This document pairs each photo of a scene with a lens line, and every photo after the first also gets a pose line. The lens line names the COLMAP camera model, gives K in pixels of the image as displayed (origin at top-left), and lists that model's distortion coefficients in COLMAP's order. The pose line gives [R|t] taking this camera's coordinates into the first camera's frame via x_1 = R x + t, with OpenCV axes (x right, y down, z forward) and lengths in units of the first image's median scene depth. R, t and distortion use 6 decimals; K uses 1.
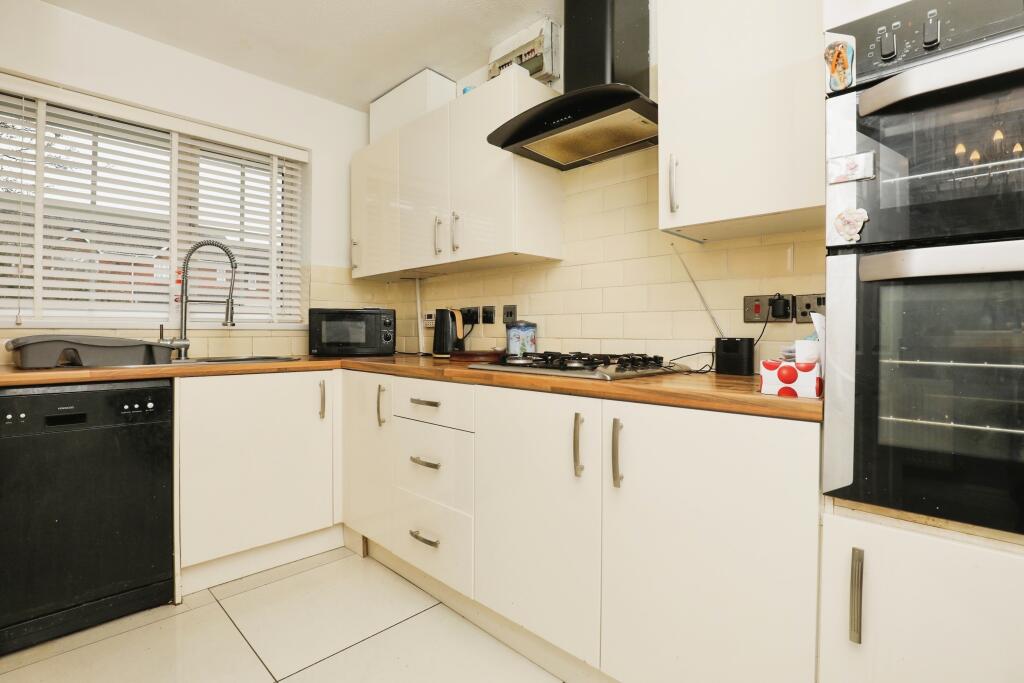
lens RADIAL K [[488.6, 0, 513.3], [0, 488.6, 334.2], [0, 0, 1]] dist [-0.033671, 0.004996]
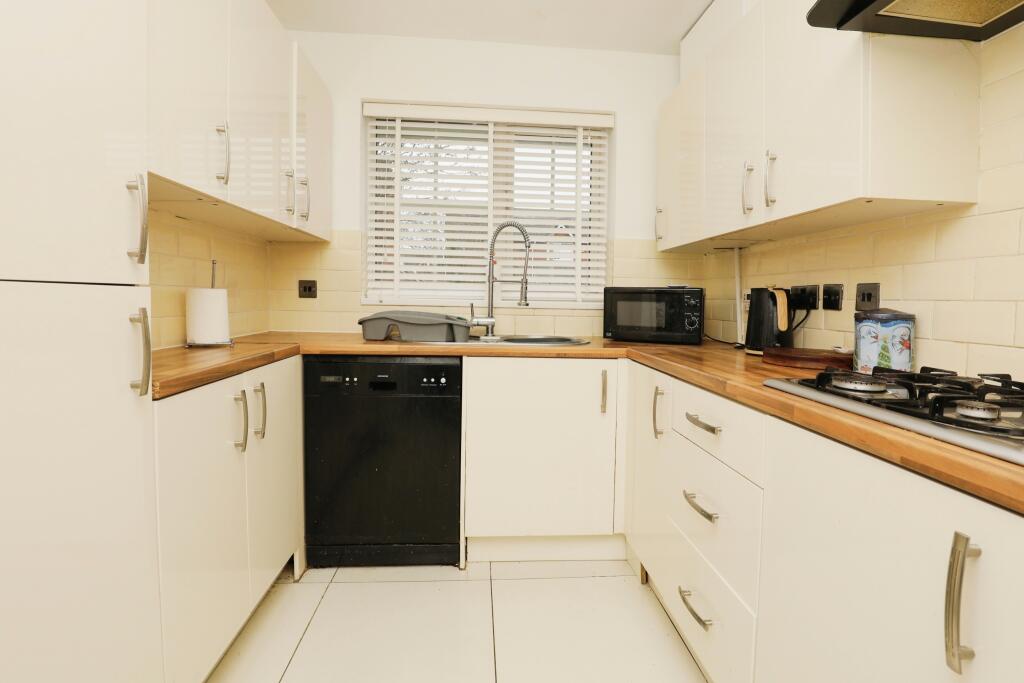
lens RADIAL K [[488.6, 0, 511.4], [0, 488.6, 312.5], [0, 0, 1]] dist [-0.033671, 0.004996]
pose [[0.754480, 0.031416, -0.655571, 0.055289], [-0.021899, 0.999503, 0.022694, -0.025351], [0.655958, -0.002766, 0.754793, 0.222051]]
